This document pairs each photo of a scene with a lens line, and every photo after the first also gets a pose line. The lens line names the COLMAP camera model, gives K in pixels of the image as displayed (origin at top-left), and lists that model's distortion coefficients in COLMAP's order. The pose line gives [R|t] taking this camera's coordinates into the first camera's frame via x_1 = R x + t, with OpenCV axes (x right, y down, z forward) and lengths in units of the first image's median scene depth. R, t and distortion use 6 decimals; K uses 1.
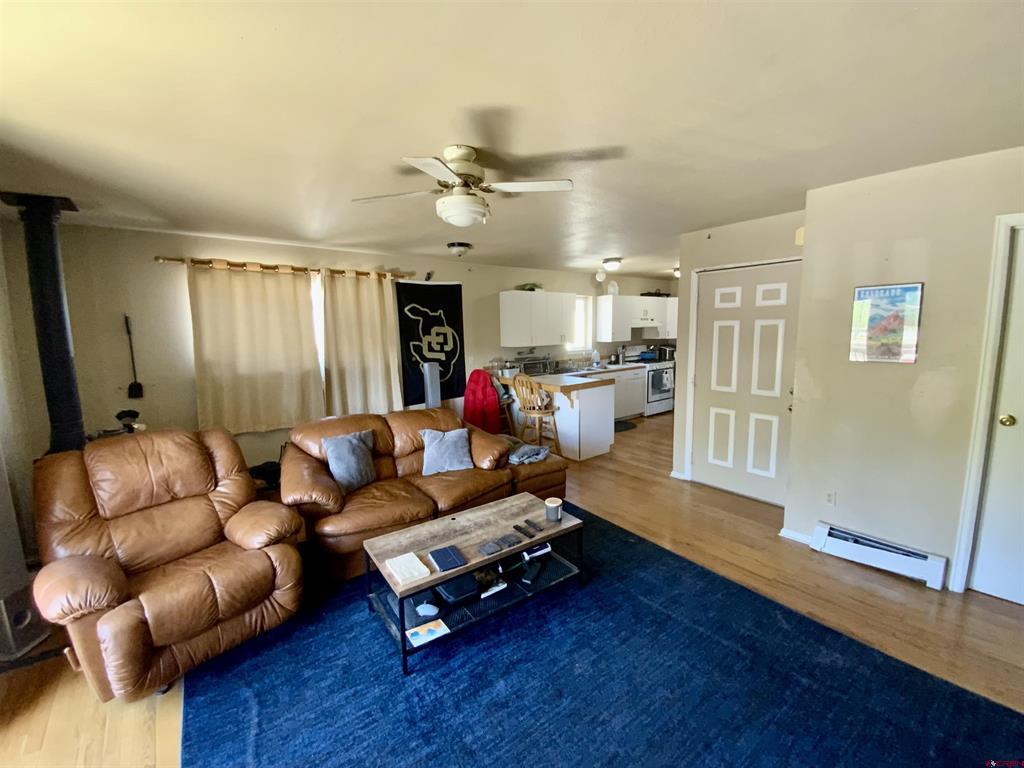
lens RADIAL K [[415.3, 0, 502.3], [0, 415.3, 382.7], [0, 0, 1]] dist [0.001339, -0.000628]
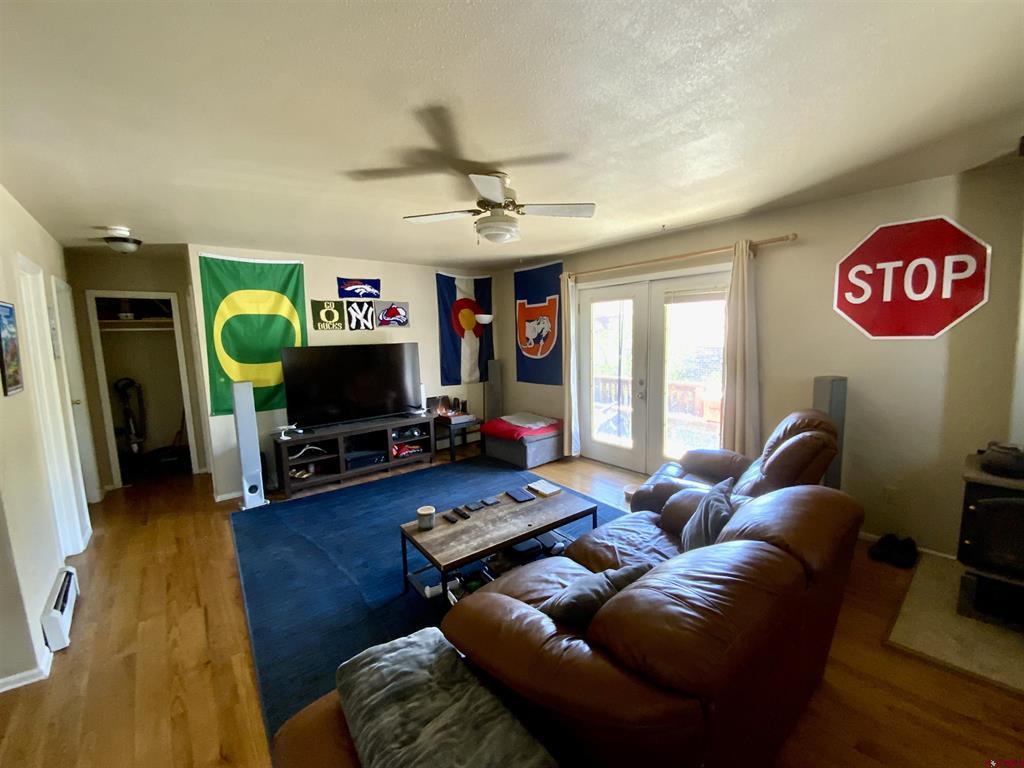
lens RADIAL K [[415.3, 0, 506.8], [0, 415.3, 381.1], [0, 0, 1]] dist [0.001339, -0.000628]
pose [[-0.998033, 0.055943, -0.028280, -0.055863], [0.047356, 0.968471, 0.244582, -0.244267], [0.041071, 0.242762, -0.969216, 1.884039]]
